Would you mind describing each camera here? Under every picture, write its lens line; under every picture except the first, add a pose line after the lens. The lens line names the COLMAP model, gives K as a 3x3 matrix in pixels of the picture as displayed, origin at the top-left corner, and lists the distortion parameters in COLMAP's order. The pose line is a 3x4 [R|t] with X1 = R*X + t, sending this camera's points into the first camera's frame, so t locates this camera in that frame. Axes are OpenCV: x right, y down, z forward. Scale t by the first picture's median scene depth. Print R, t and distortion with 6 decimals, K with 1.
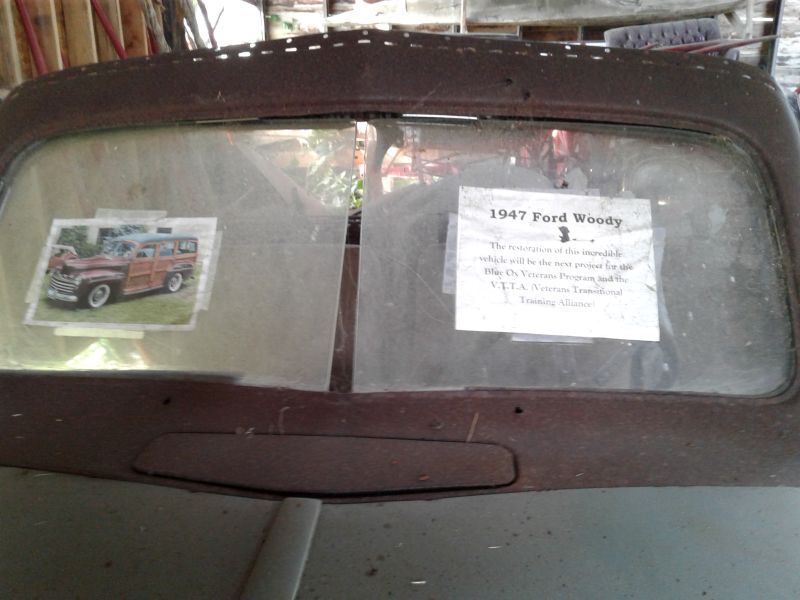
lens RADIAL K [[769.3, 0, 400.9], [0, 769.3, 297.0], [0, 0, 1]] dist [-0.020984, 0.000000]
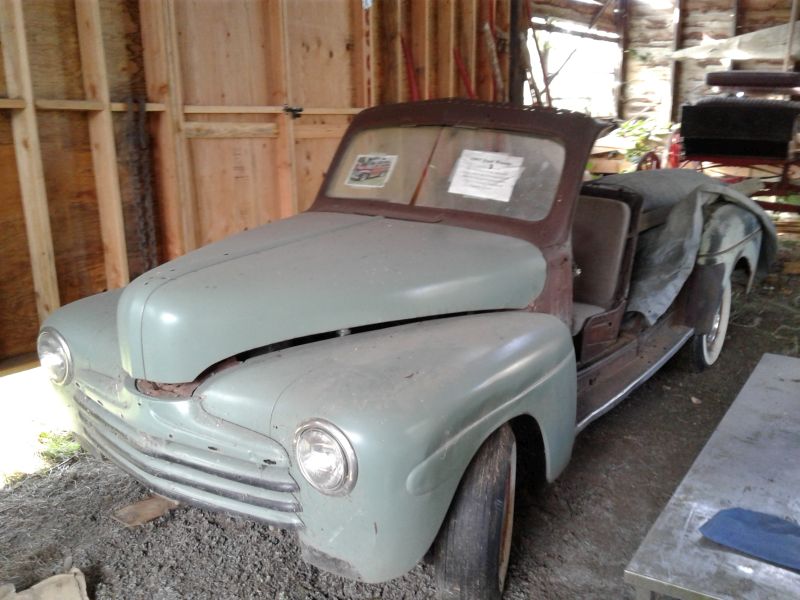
lens RADIAL K [[769.3, 0, 400.9], [0, 769.3, 301.5], [0, 0, 1]] dist [-0.020984, 0.000000]
pose [[0.853877, 0.152542, -0.497619, 1.467386], [-0.158717, 0.986863, 0.030169, 0.400887], [0.495684, 0.053220, 0.866871, -1.751451]]
